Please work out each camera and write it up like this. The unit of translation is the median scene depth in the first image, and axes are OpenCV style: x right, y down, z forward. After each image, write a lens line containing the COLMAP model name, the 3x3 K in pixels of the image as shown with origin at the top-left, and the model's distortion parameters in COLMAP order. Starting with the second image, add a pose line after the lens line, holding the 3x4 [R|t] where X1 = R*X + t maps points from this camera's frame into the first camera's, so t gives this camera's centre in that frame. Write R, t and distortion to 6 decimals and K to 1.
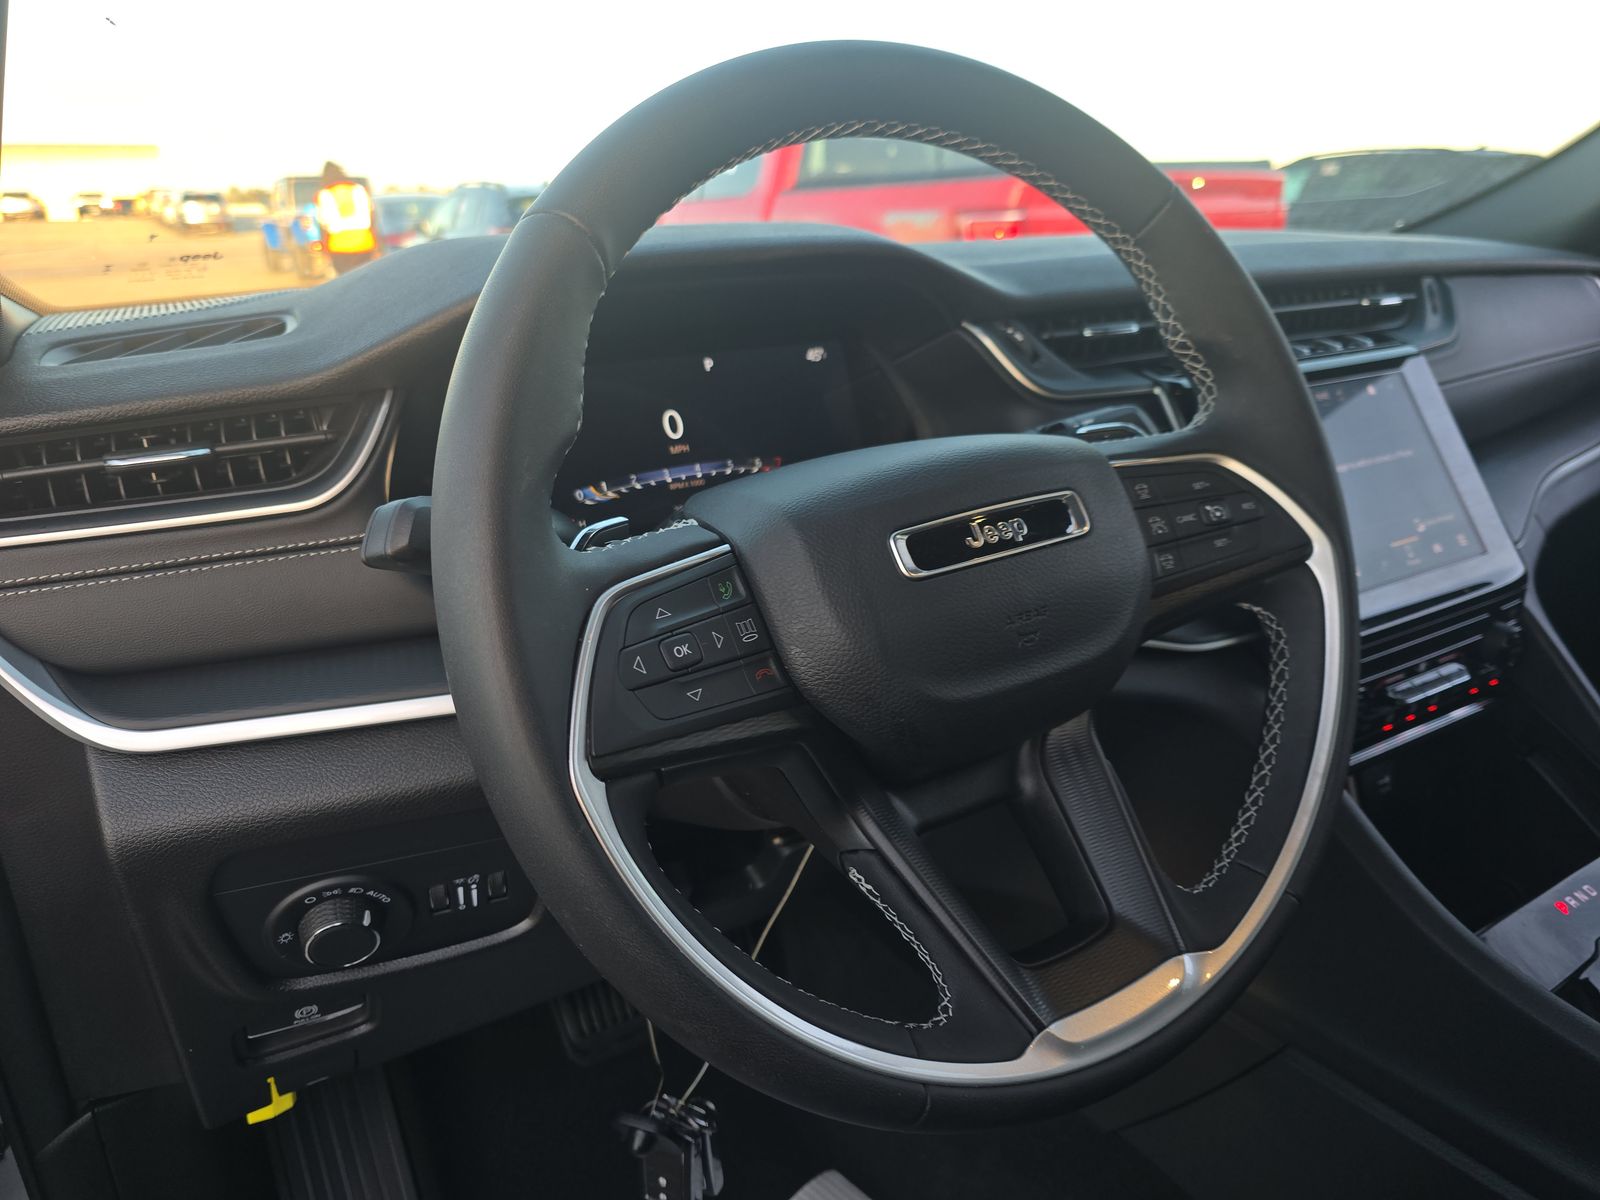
lens RADIAL K [[1114.3, 0, 800.0], [0, 1114.3, 600.0], [0, 0, 1]] dist [0.002225, 0.001068]
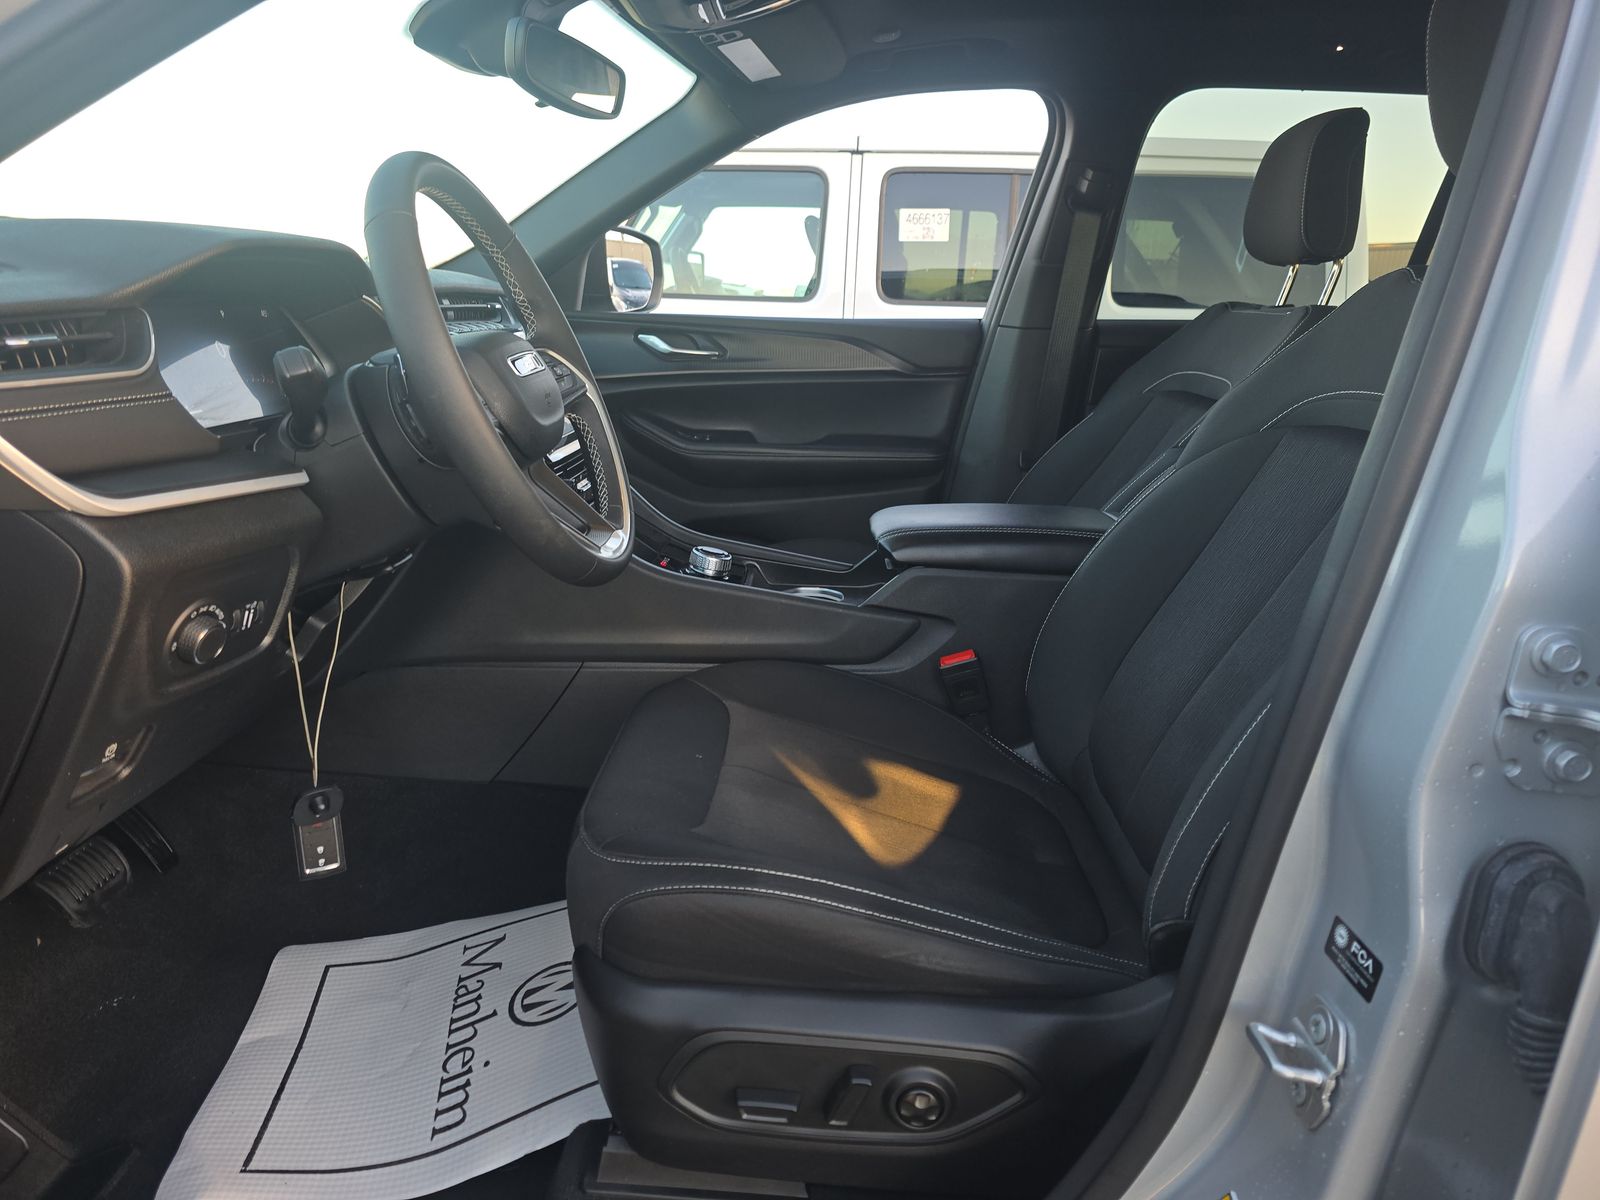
lens RADIAL K [[1064.4, 0, 800.0], [0, 1064.4, 600.0], [0, 0, 1]] dist [0.085778, -0.109277]
pose [[0.546986, -0.180938, 0.817354, -0.892037], [0.228537, 0.971551, 0.062132, 0.254213], [-0.805343, 0.152810, 0.572776, -0.436692]]
